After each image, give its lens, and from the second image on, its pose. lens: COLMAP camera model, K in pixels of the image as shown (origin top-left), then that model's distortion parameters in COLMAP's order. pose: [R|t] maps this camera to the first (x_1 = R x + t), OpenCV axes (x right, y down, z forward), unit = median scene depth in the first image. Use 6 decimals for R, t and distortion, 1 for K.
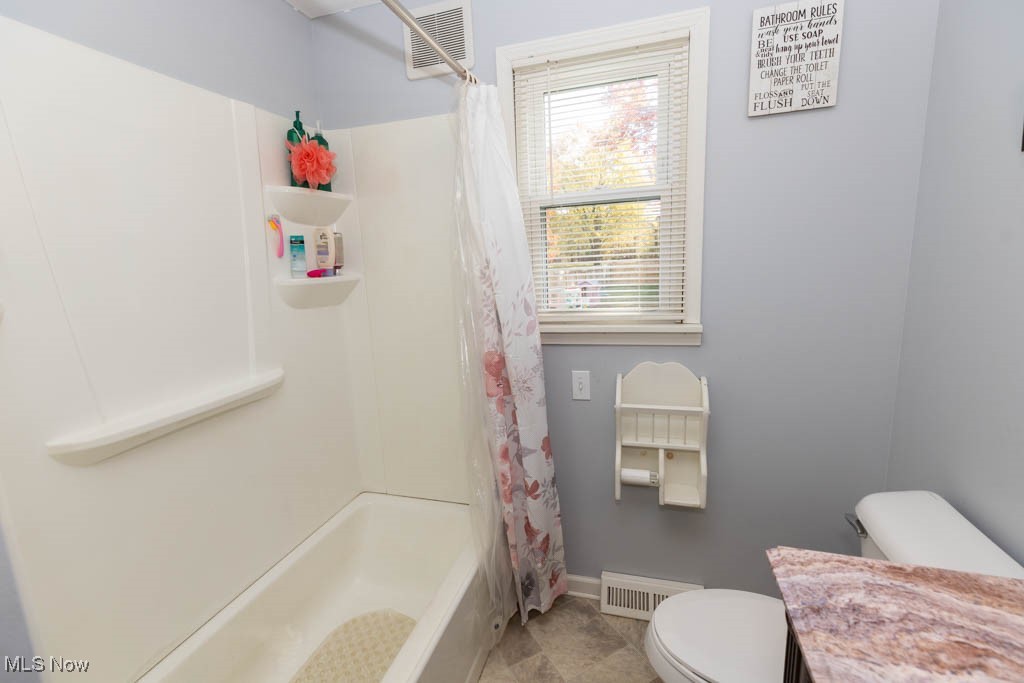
lens RADIAL K [[454.0, 0, 506.3], [0, 454.0, 340.4], [0, 0, 1]] dist [0.000319, -0.000379]
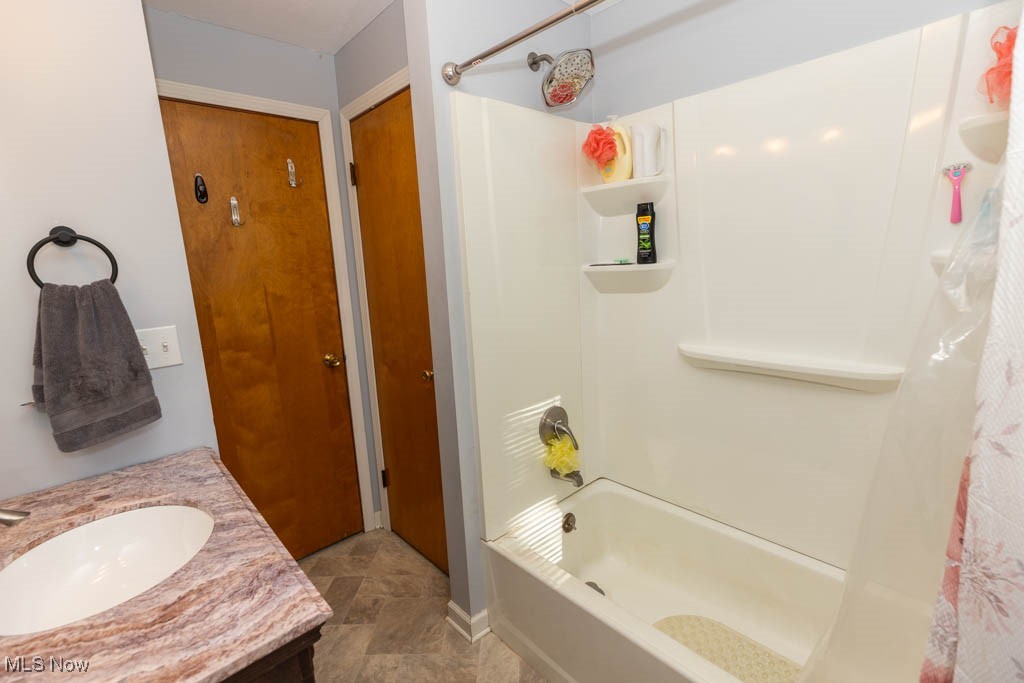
lens RADIAL K [[454.0, 0, 508.1], [0, 454.0, 347.4], [0, 0, 1]] dist [0.000319, -0.000379]
pose [[-0.495366, 0.237532, -0.835578, 1.257683], [-0.079321, 0.945503, 0.315805, -0.421677], [0.865055, 0.222718, -0.449528, 1.944953]]
